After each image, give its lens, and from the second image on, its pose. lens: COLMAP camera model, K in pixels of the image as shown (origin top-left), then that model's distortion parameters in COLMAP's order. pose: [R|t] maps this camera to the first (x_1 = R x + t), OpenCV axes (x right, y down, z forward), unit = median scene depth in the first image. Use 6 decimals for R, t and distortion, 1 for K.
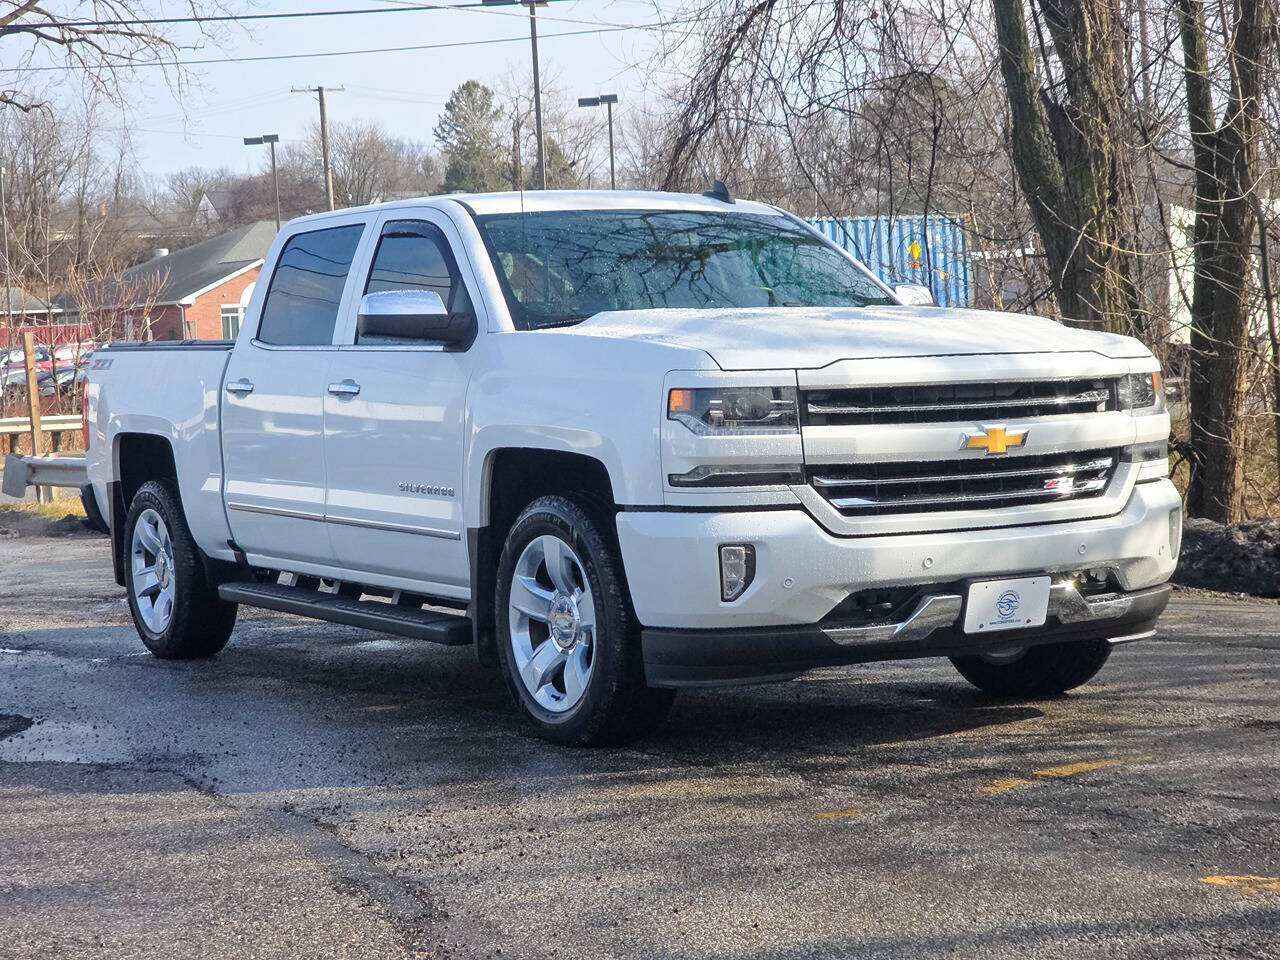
lens RADIAL K [[2279.2, 0, 675.1], [0, 2279.2, 448.7], [0, 0, 1]] dist [0.000594, 0.070859]
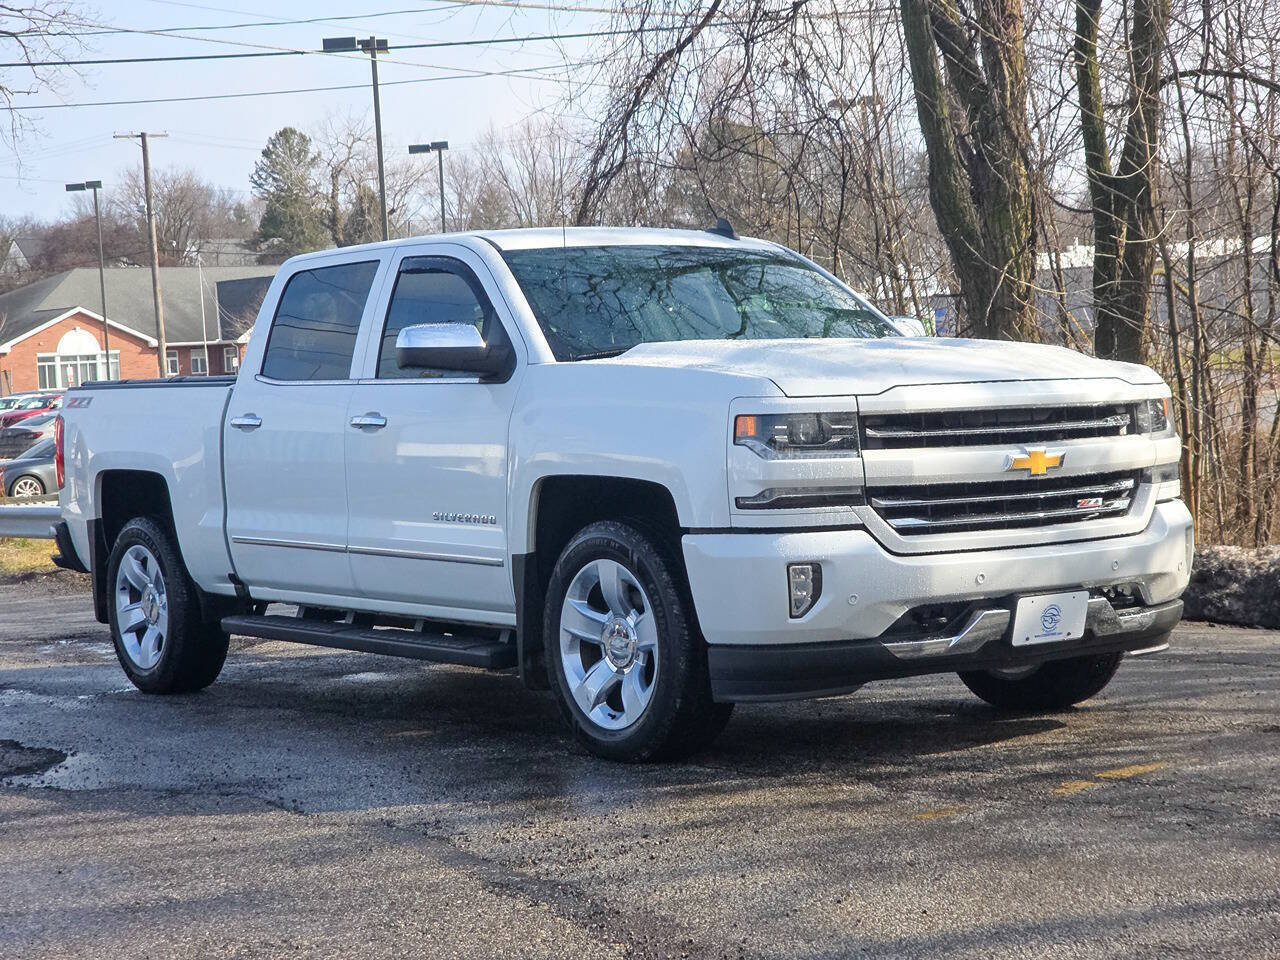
lens RADIAL K [[2279.2, 0, 675.1], [0, 2279.2, 448.7], [0, 0, 1]] dist [0.000594, 0.070859]
pose [[0.996426, -0.008496, 0.084045, -0.103259], [0.010233, 0.999742, -0.020259, 0.008734], [-0.083851, 0.021047, 0.996256, -0.031379]]
